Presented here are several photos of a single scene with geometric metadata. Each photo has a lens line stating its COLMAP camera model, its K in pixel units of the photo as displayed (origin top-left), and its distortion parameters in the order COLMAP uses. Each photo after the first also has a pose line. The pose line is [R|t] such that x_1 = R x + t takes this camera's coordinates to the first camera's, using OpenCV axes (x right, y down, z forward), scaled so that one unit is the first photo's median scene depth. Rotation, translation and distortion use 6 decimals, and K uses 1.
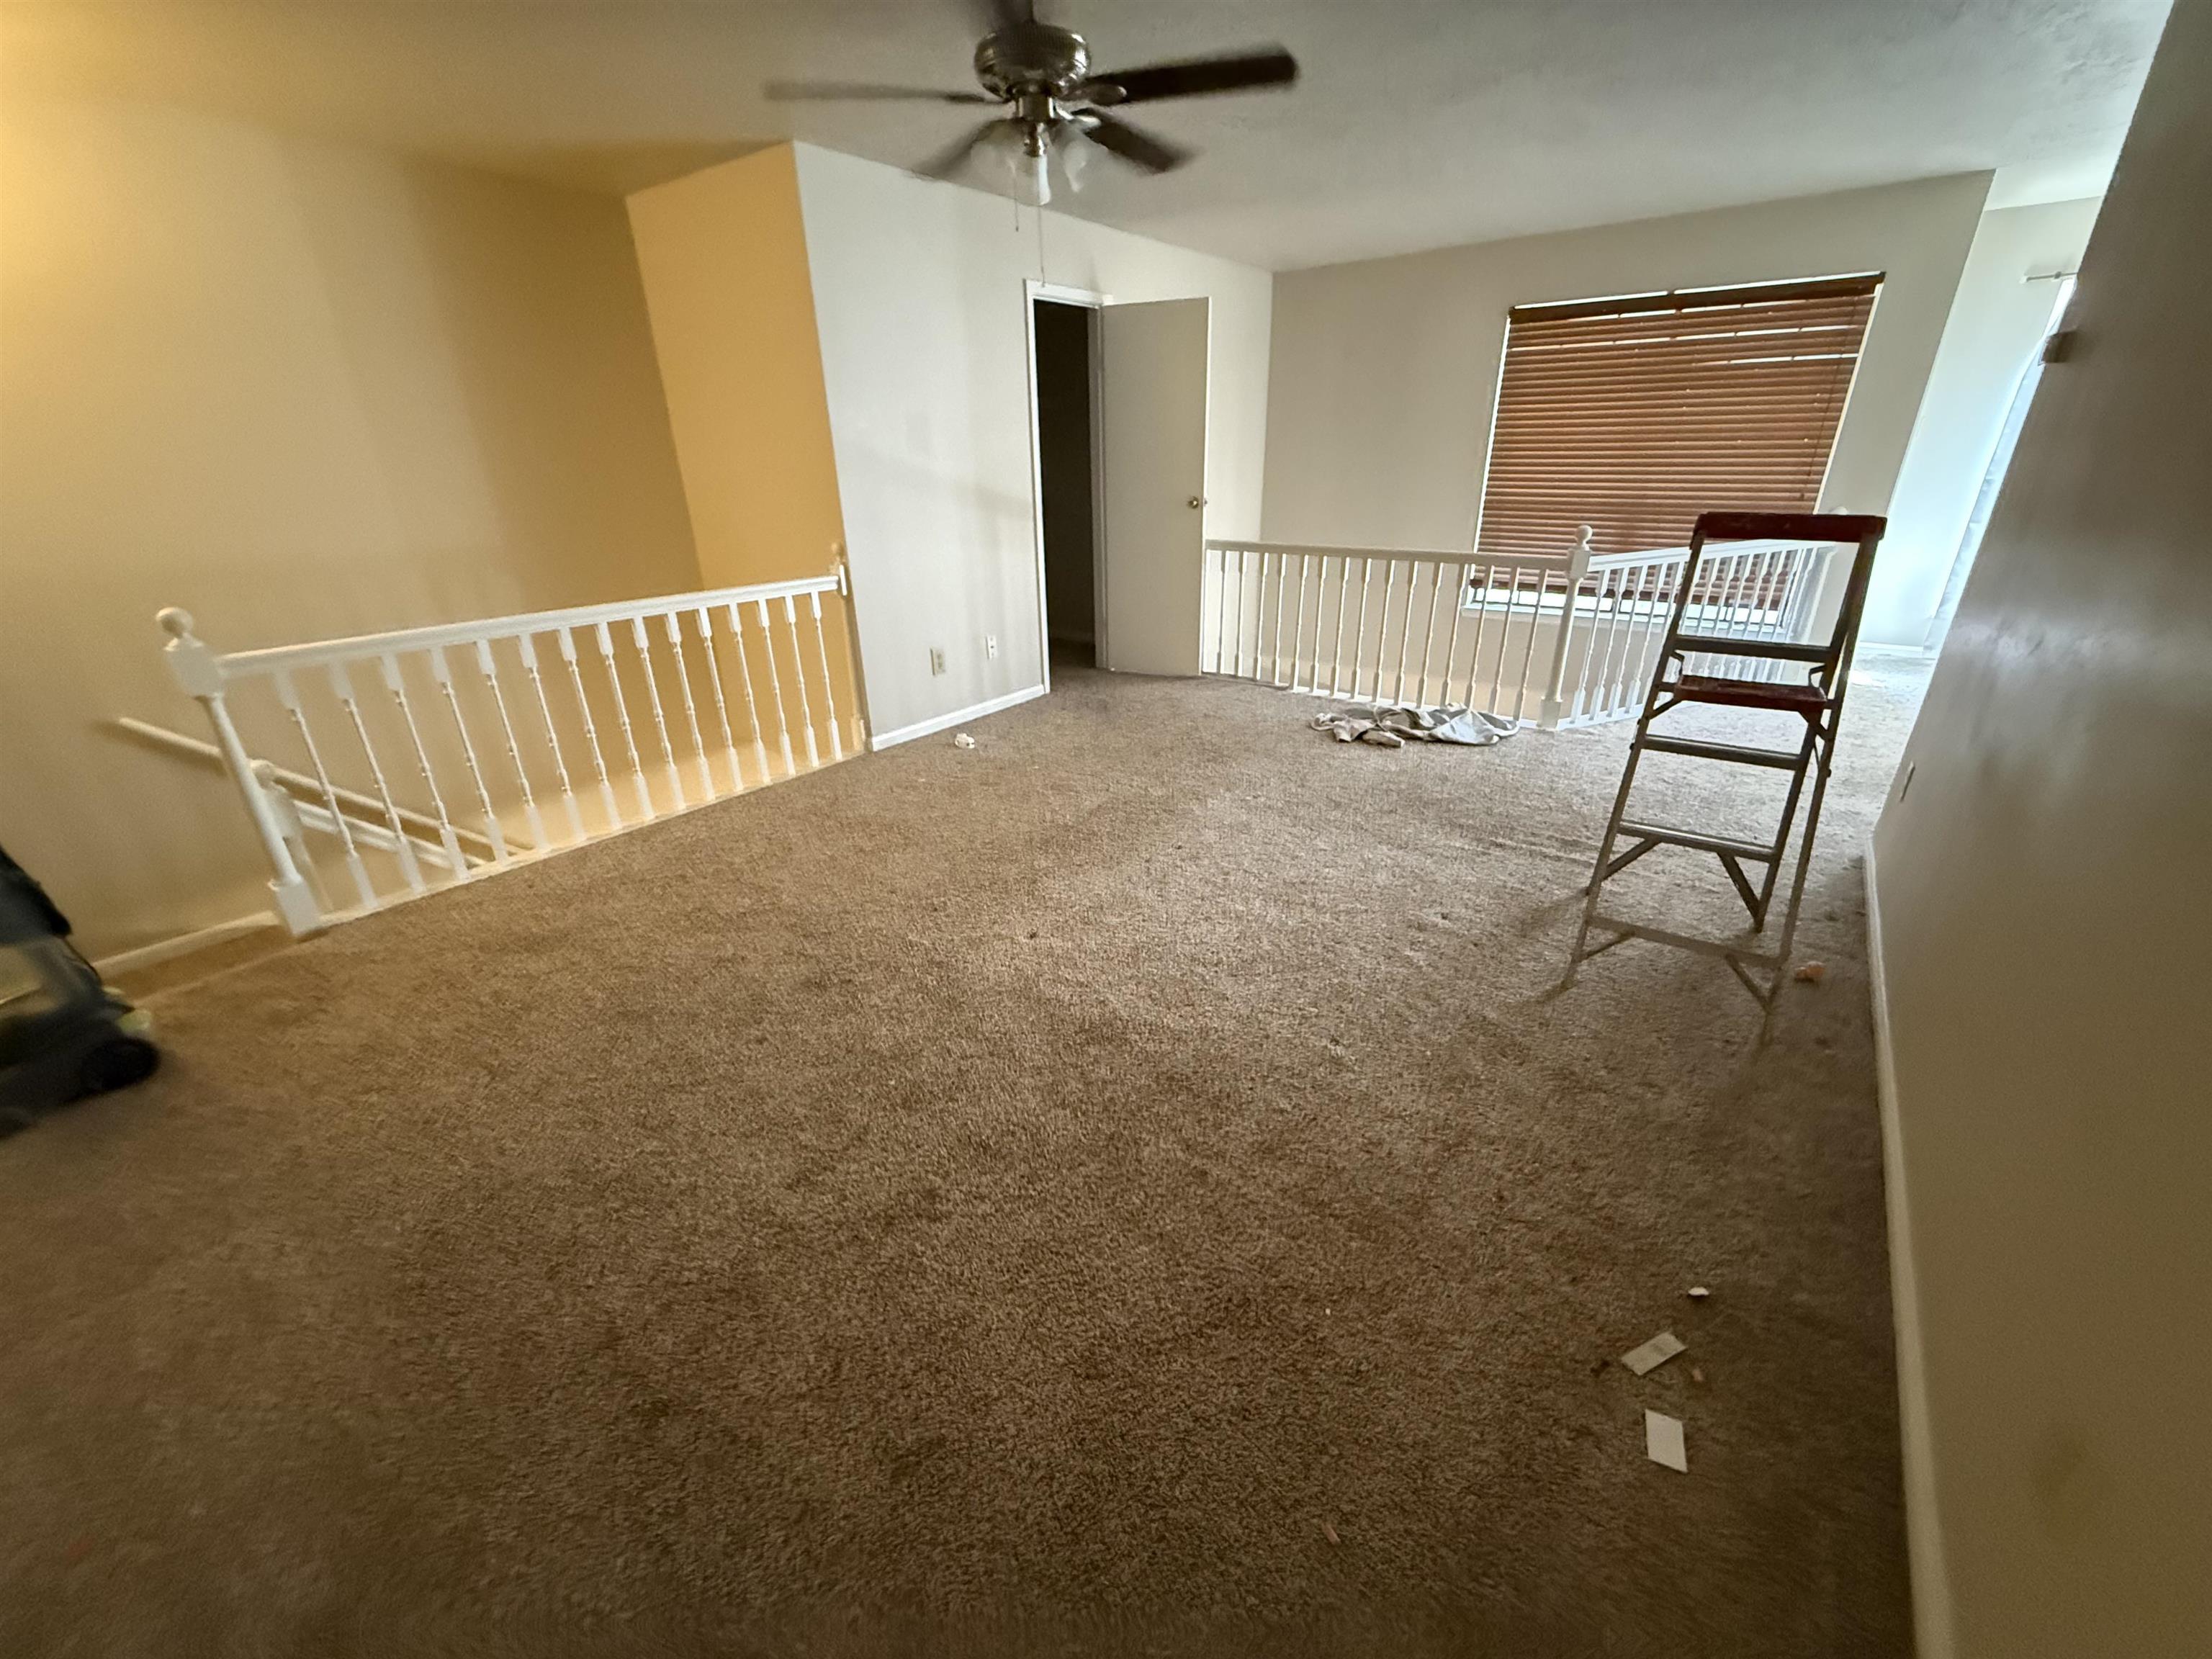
lens RADIAL K [[881.8, 0, 1104.4], [0, 881.8, 838.5], [0, 0, 1]] dist [-0.001833, 0.000487]
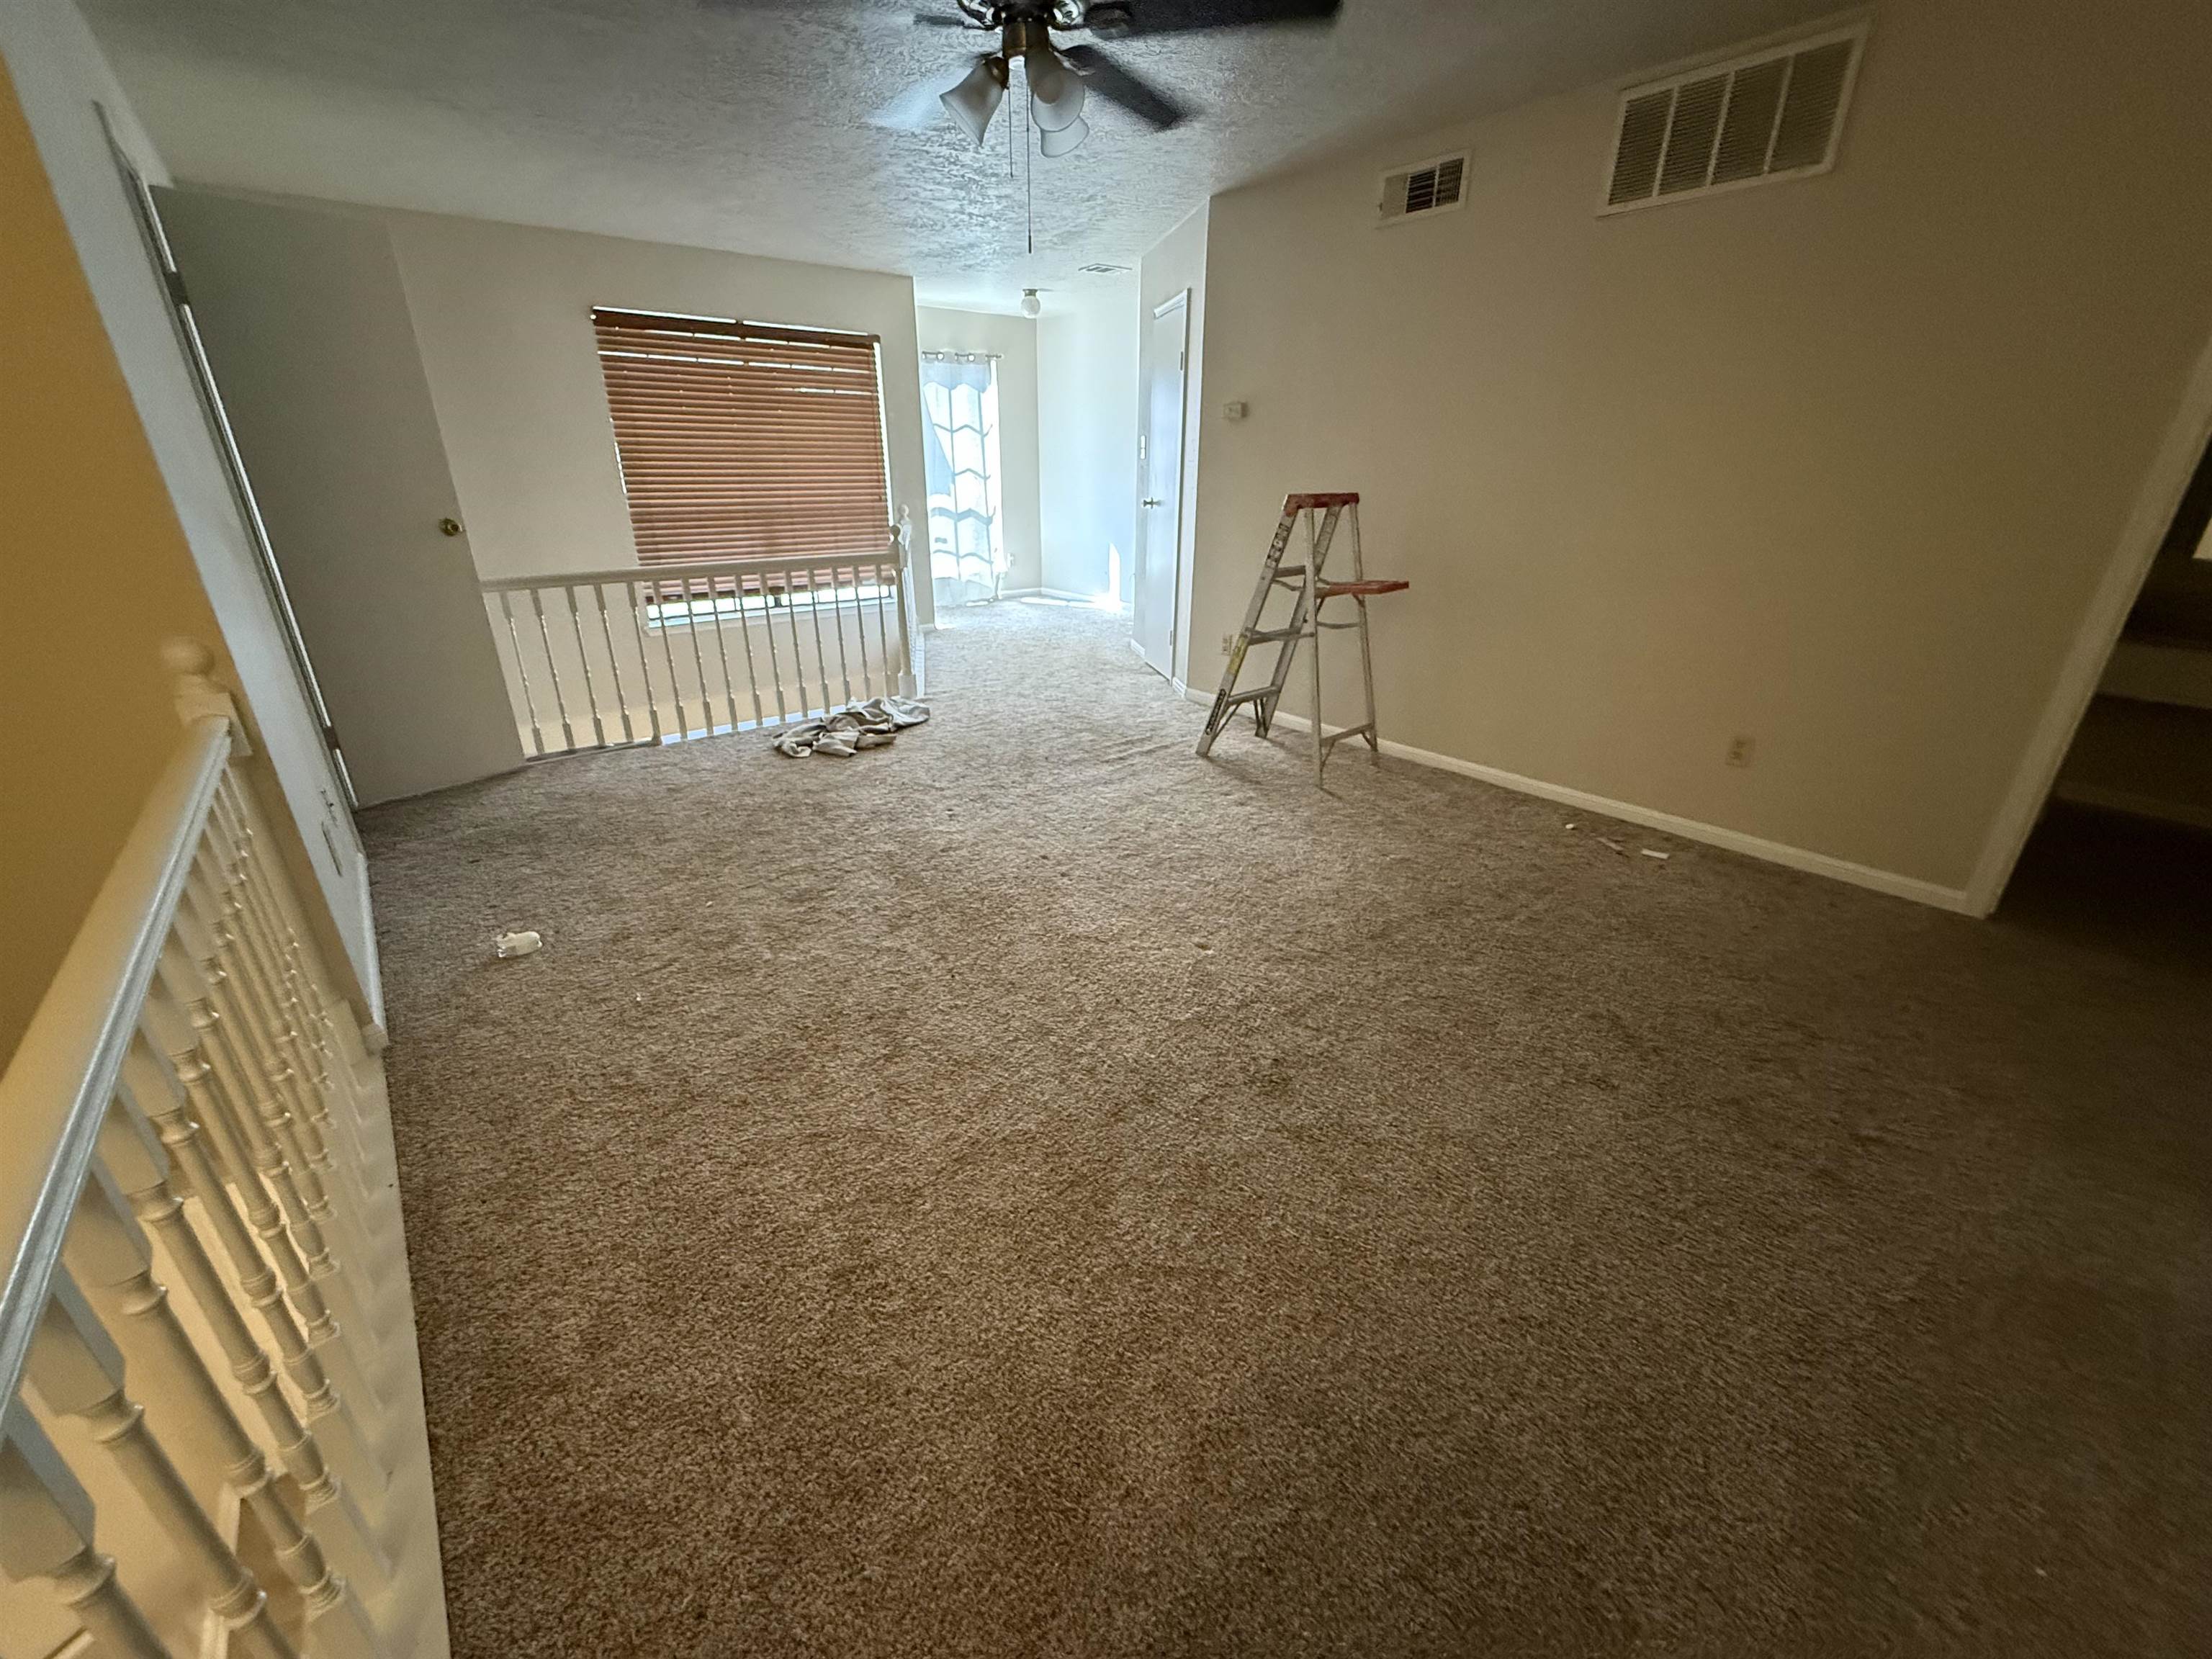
lens RADIAL K [[881.8, 0, 1101.6], [0, 881.8, 829.6], [0, 0, 1]] dist [-0.001833, 0.000487]
pose [[0.237875, -0.361421, 0.901549, -0.510018], [0.385341, 0.887137, 0.253970, -0.159292], [-0.891587, 0.286991, 0.350298, 0.394351]]
